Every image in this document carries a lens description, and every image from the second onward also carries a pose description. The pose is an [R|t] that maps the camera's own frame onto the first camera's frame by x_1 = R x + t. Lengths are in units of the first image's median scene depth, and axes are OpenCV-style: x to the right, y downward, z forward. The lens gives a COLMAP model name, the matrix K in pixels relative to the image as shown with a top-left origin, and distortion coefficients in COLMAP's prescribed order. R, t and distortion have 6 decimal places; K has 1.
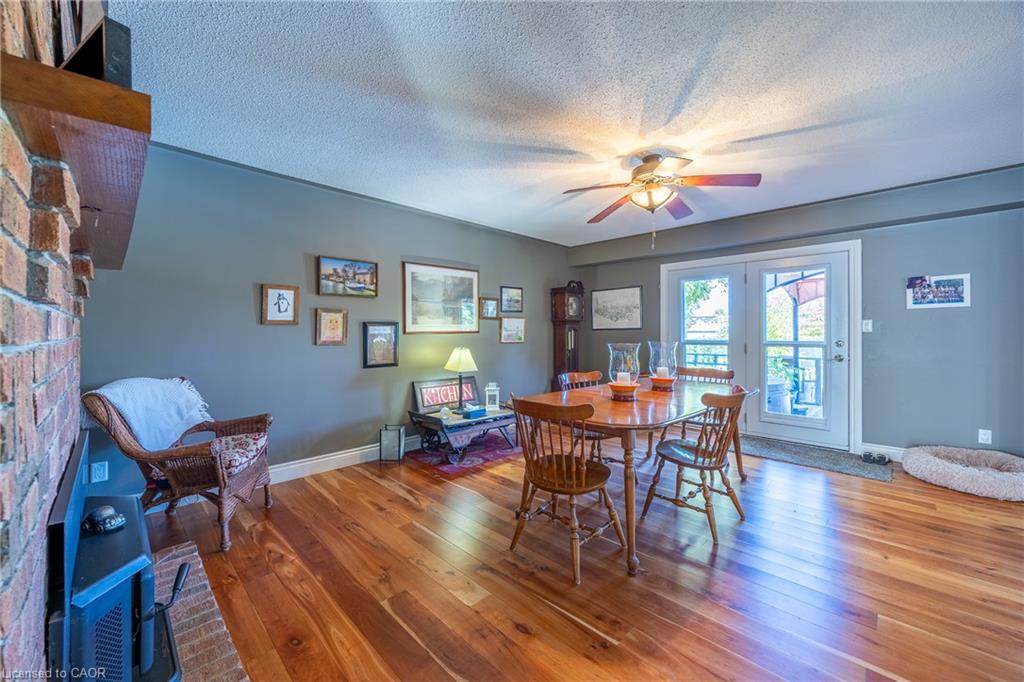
lens RADIAL K [[396.7, 0, 510.5], [0, 396.7, 334.2], [0, 0, 1]] dist [-0.000967, -0.000258]
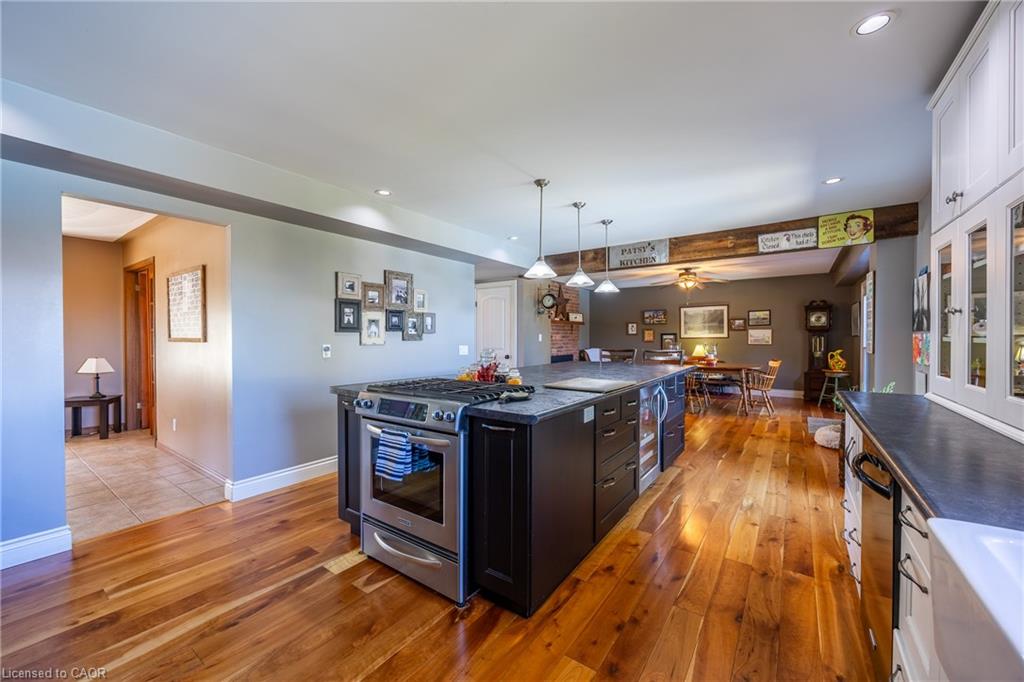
lens RADIAL K [[396.7, 0, 511.7], [0, 396.7, 340.6], [0, 0, 1]] dist [-0.000967, -0.000258]
pose [[0.162643, 0.015106, -0.986569, 1.745827], [-0.003435, 0.999885, 0.014744, -0.017519], [0.986679, 0.000991, 0.162676, -0.331674]]
